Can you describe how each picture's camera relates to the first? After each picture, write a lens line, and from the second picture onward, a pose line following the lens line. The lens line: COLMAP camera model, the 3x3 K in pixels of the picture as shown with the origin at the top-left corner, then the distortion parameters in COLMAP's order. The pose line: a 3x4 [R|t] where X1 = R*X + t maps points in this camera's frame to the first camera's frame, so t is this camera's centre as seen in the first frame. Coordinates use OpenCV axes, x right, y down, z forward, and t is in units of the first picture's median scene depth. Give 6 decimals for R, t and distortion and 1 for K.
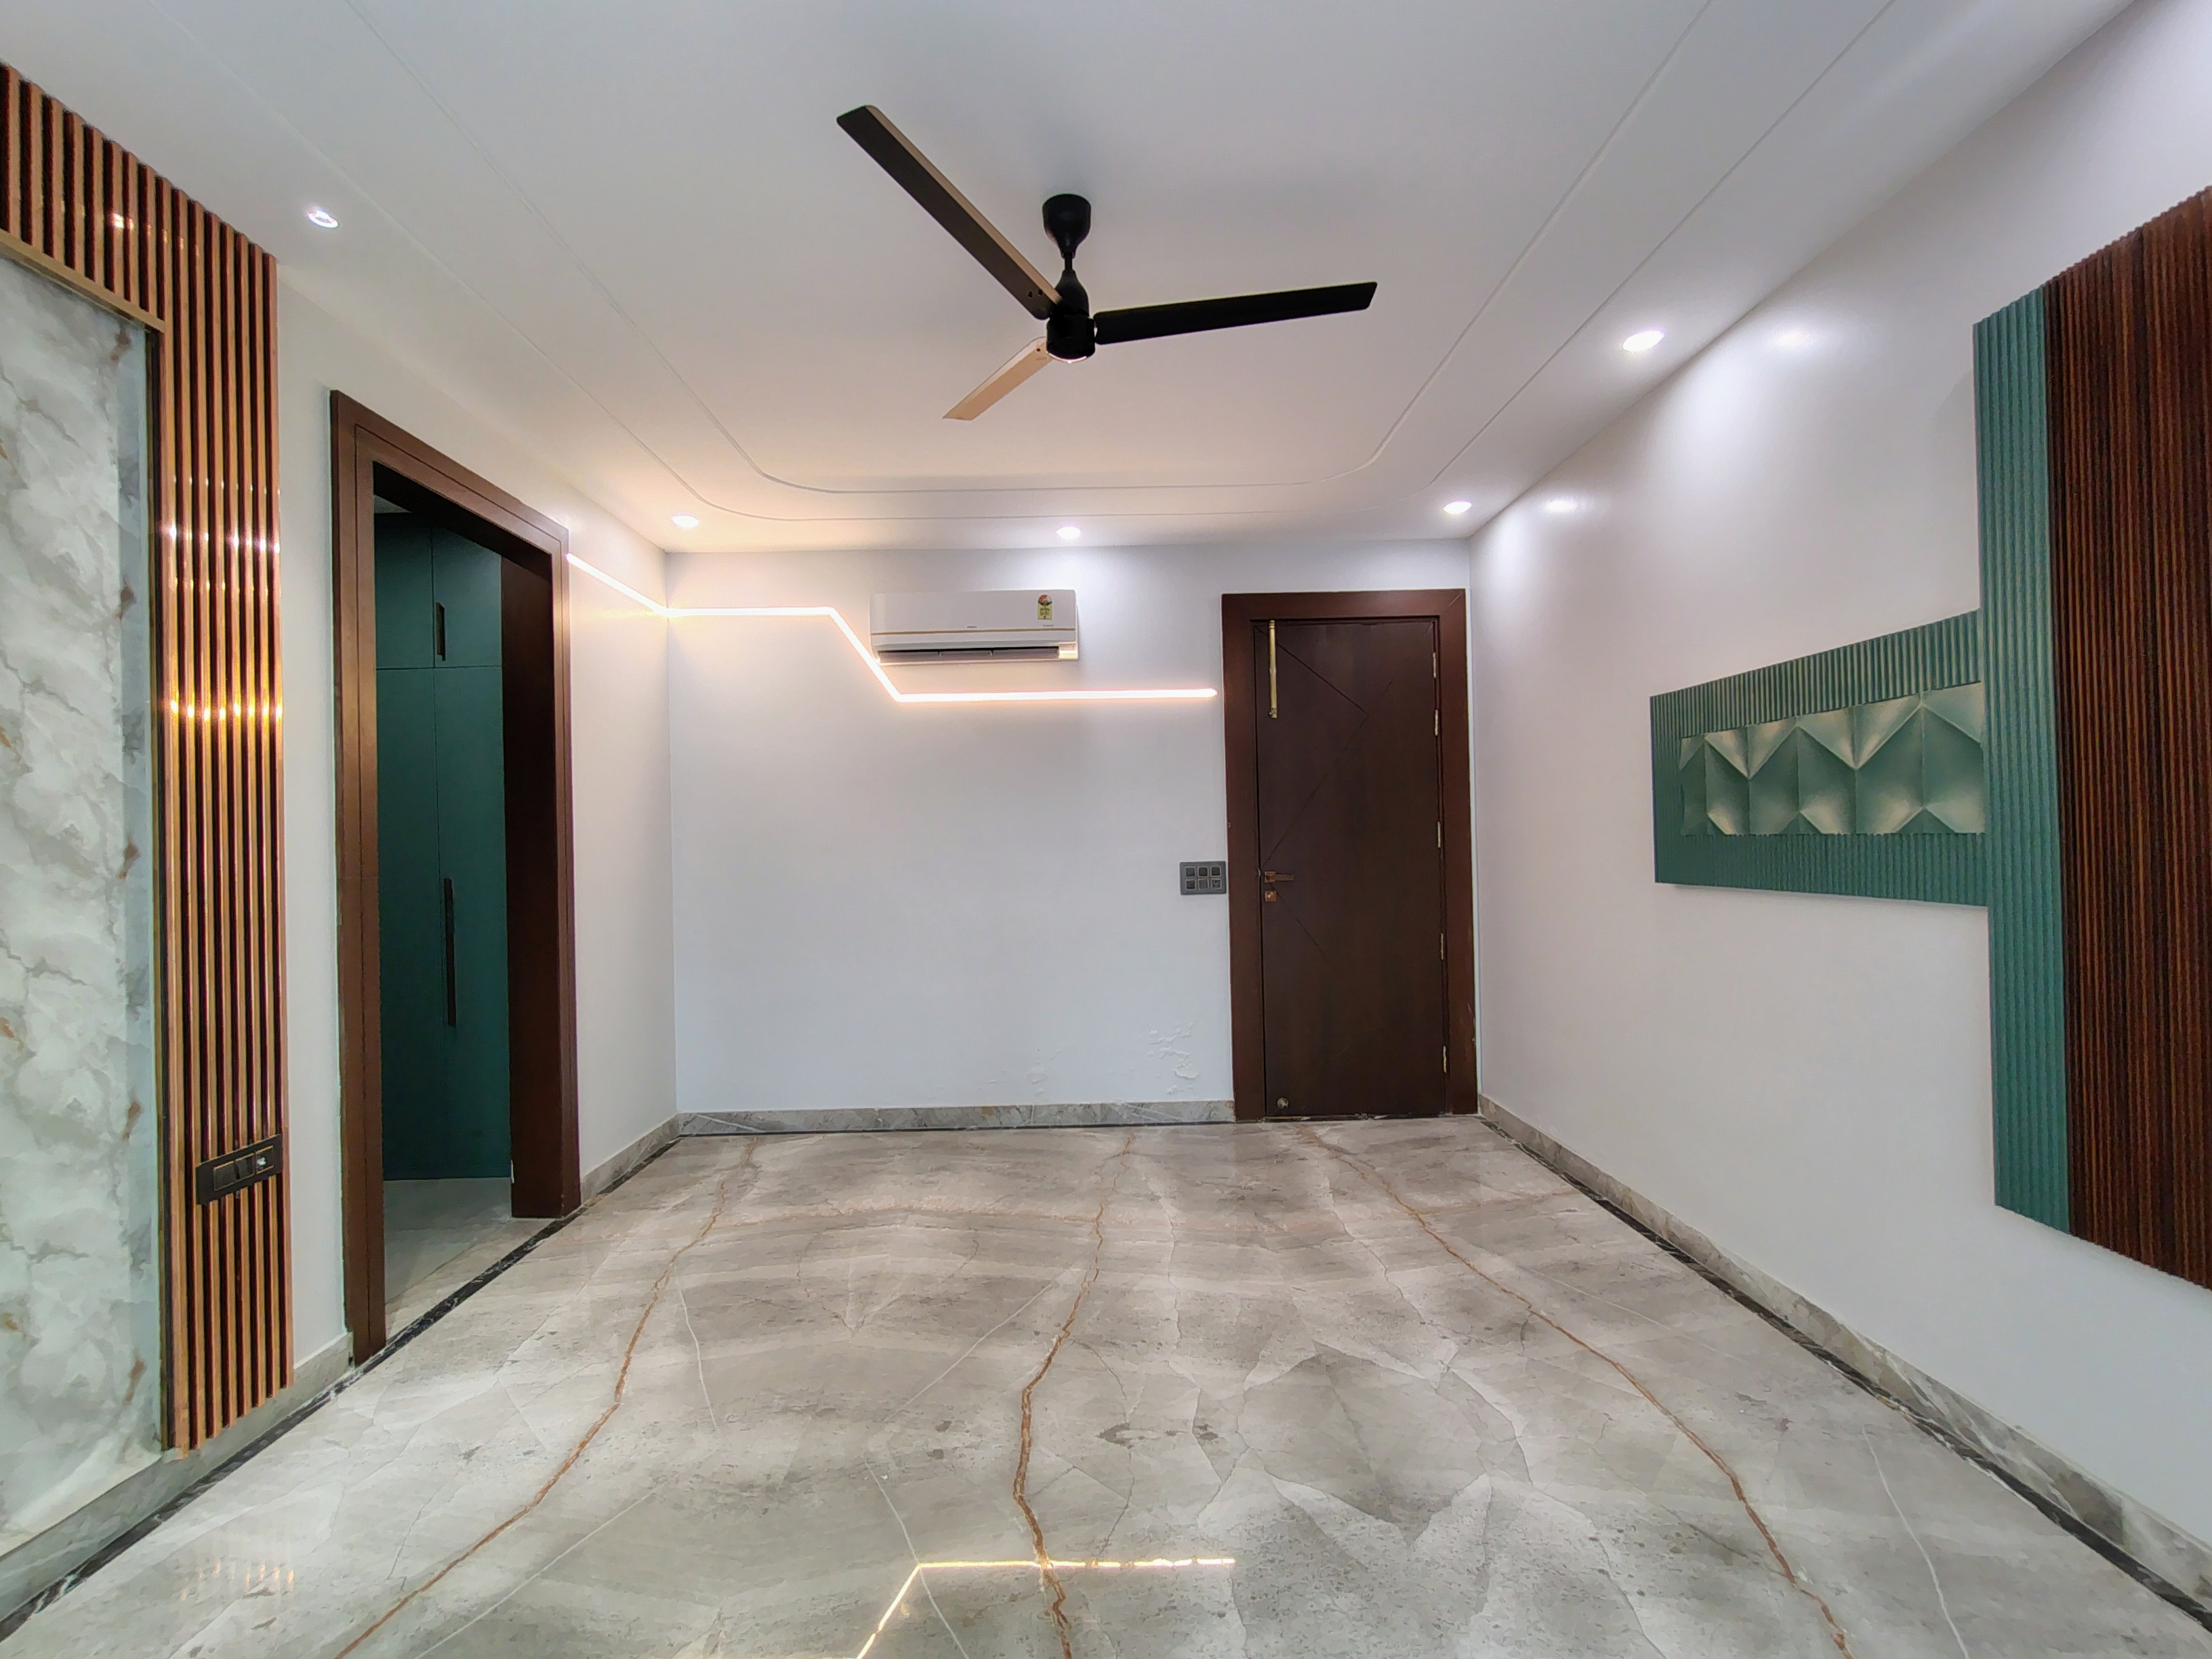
lens RADIAL K [[996.9, 0, 1106.4], [0, 996.9, 832.1], [0, 0, 1]] dist [-0.000023, 0.001051]
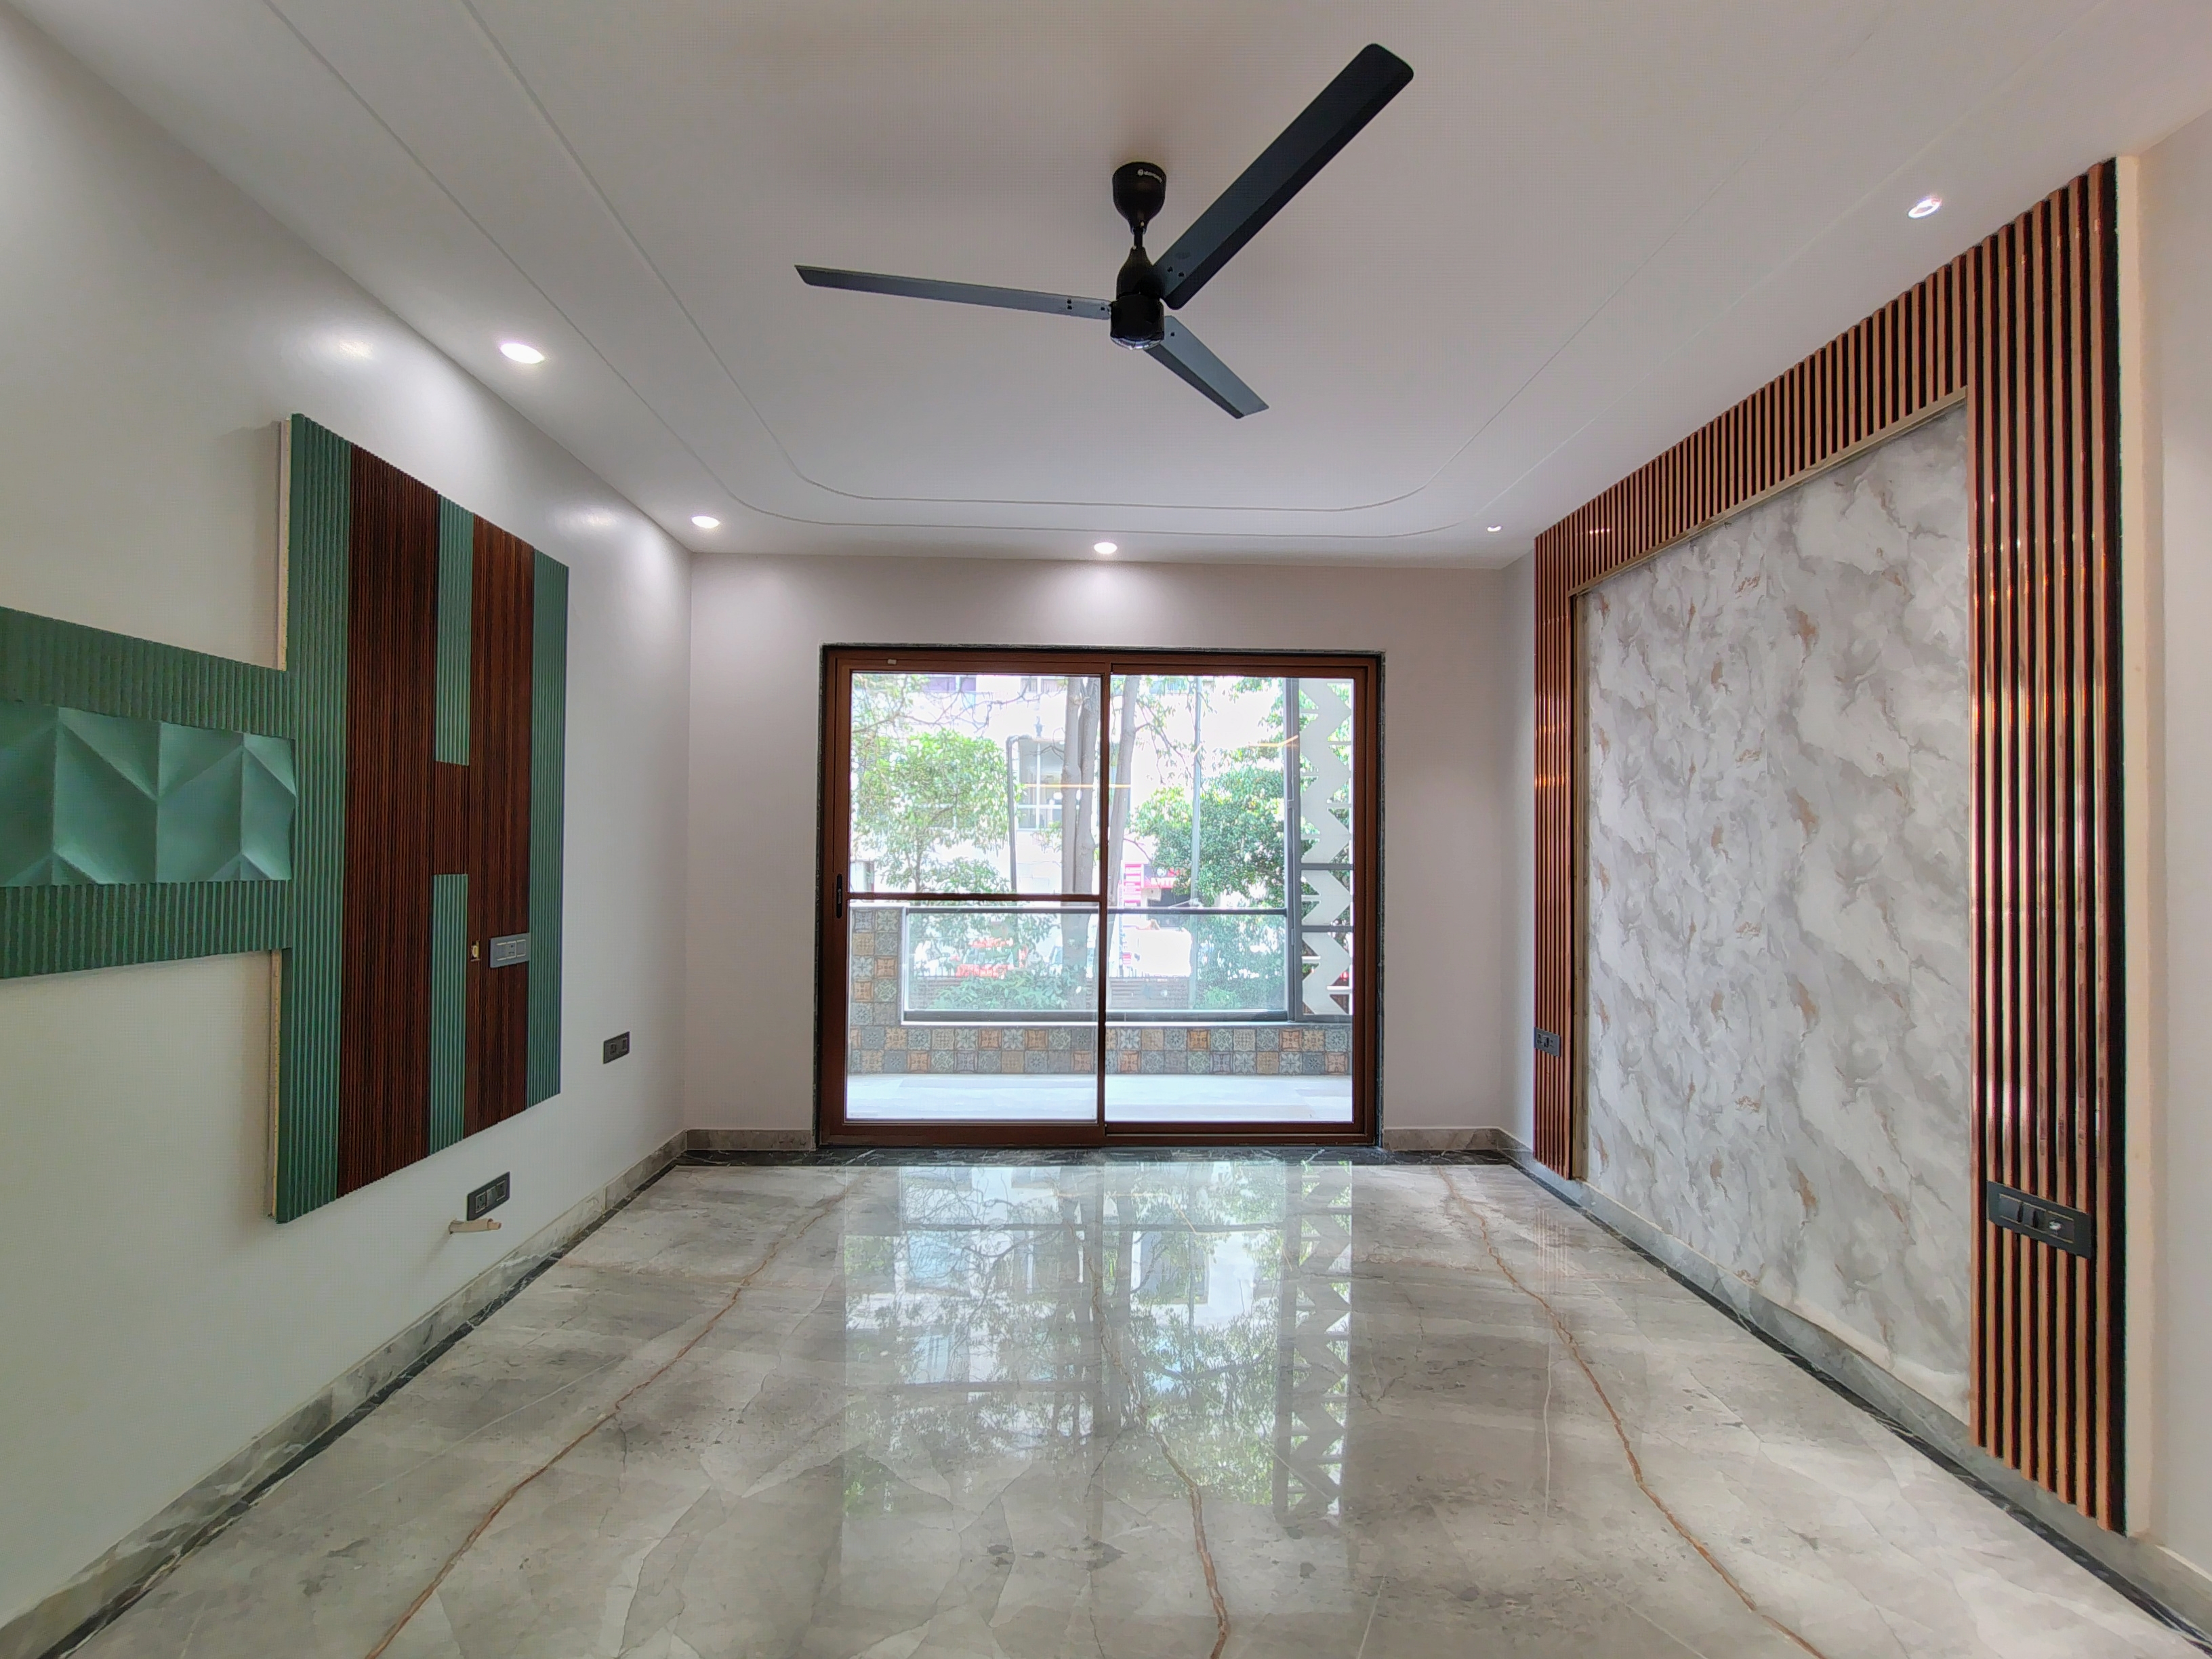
lens RADIAL K [[996.9, 0, 1100.3], [0, 996.9, 844.0], [0, 0, 1]] dist [-0.000023, 0.001051]
pose [[-0.999685, 0.012429, -0.021824, 0.025103], [0.012966, 0.999612, -0.024634, 0.000080], [0.021509, -0.024909, -0.999458, 2.067287]]
